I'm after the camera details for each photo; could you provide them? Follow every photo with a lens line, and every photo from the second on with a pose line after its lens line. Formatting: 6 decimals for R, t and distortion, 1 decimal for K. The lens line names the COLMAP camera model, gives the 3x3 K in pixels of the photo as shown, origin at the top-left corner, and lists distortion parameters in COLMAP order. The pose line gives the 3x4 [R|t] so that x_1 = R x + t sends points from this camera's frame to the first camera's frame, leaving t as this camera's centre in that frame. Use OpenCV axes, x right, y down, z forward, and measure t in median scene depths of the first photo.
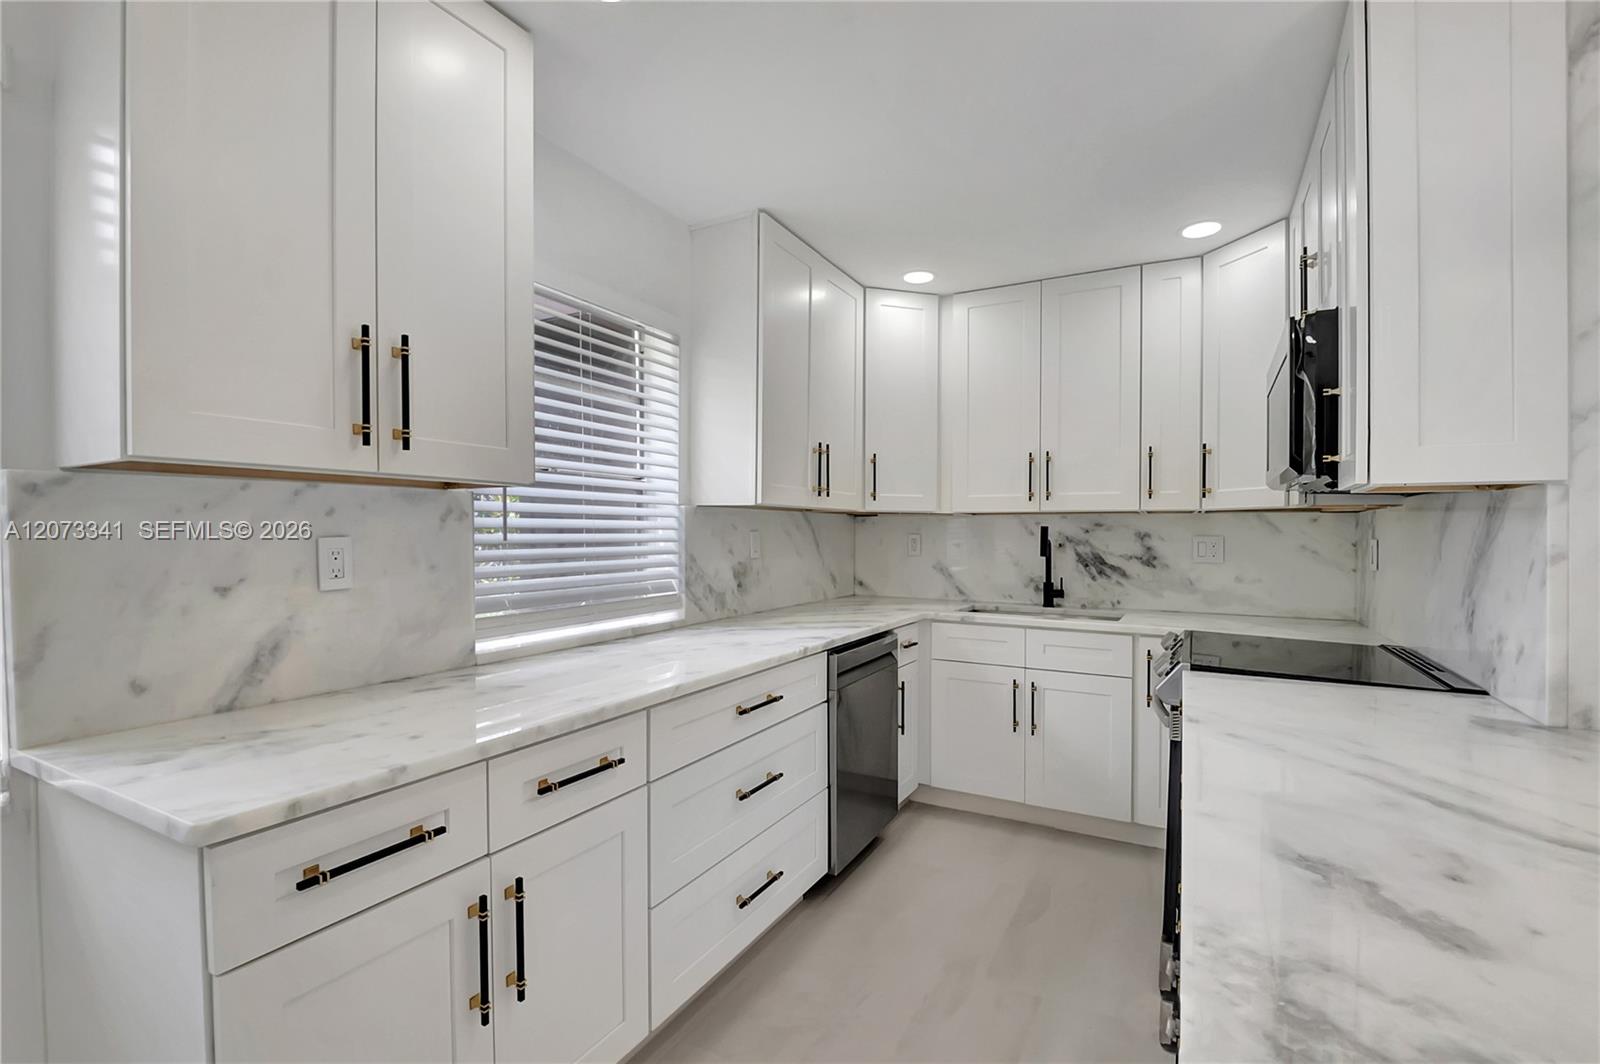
lens RADIAL K [[714.9, 0, 799.1], [0, 714.9, 522.5], [0, 0, 1]] dist [0.000247, -0.021561]
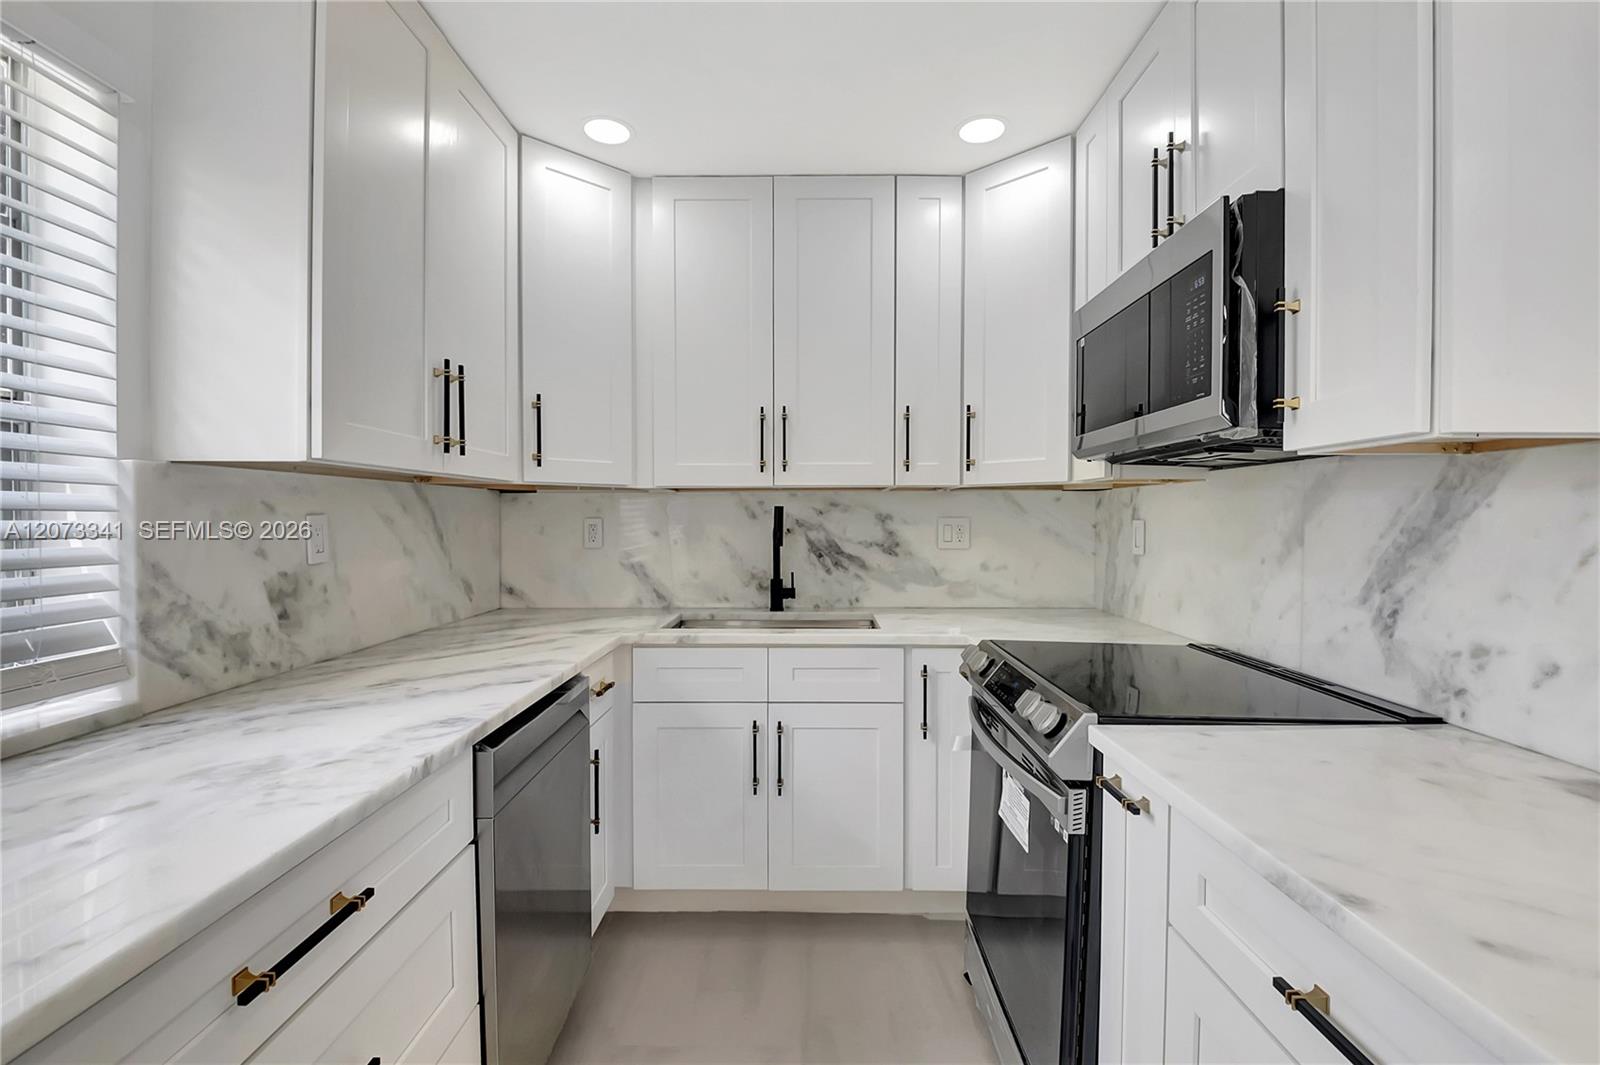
lens RADIAL K [[714.9, 0, 799.1], [0, 714.9, 523.0], [0, 0, 1]] dist [0.000247, -0.021561]
pose [[0.876936, -0.010633, 0.480490, 0.000361], [-0.000553, 0.999732, 0.023133, 0.006113], [-0.480608, -0.020552, 0.876695, 0.351006]]
